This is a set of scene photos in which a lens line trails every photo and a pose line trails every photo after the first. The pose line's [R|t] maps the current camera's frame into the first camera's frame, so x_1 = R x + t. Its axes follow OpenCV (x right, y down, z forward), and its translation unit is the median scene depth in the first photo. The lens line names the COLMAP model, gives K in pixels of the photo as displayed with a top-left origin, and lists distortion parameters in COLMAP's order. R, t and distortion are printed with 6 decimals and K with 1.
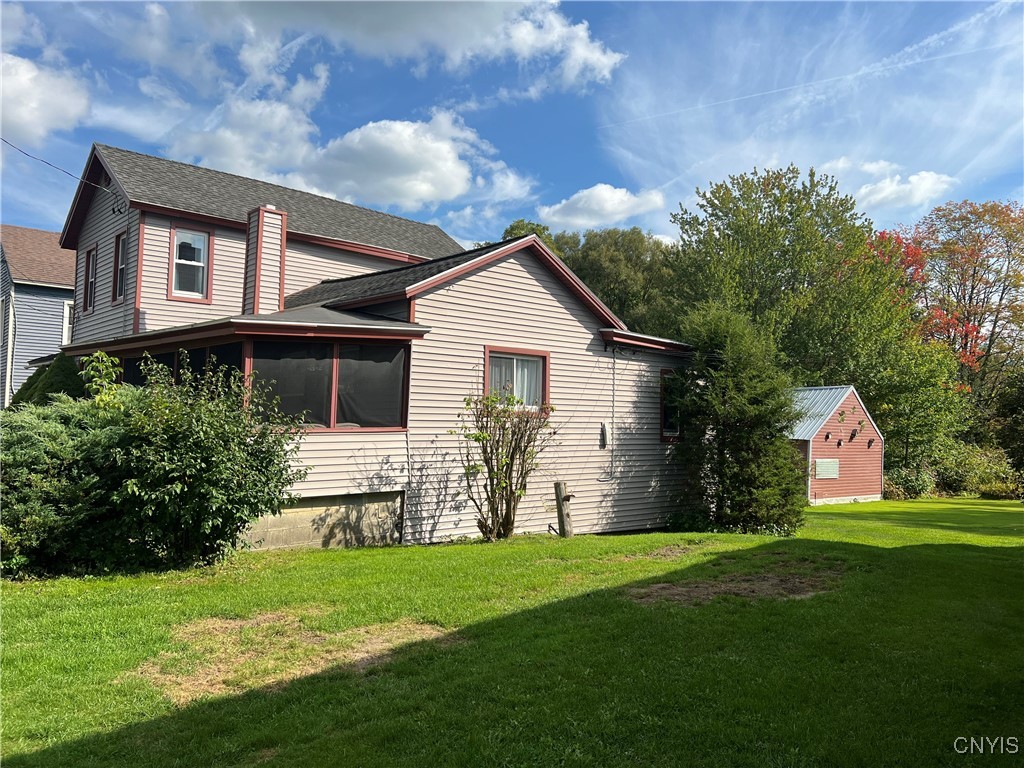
lens RADIAL K [[791.0, 0, 512.0], [0, 791.0, 384.0], [0, 0, 1]] dist [0.205970, -0.002210]
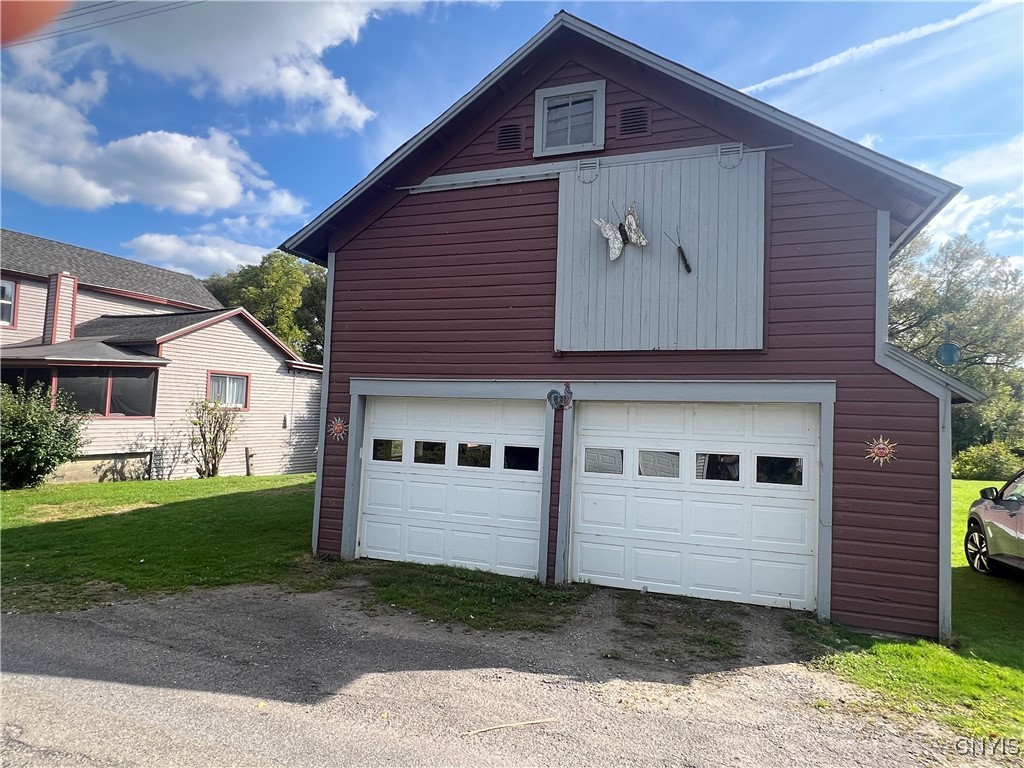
lens RADIAL K [[795.5, 0, 512.0], [0, 795.5, 384.0], [0, 0, 1]] dist [0.156754, 0.002367]
pose [[0.971382, 0.030971, 0.235496, 0.203255], [-0.039662, 0.998692, 0.032255, -0.105223], [-0.234189, -0.040672, 0.971340, -0.934150]]
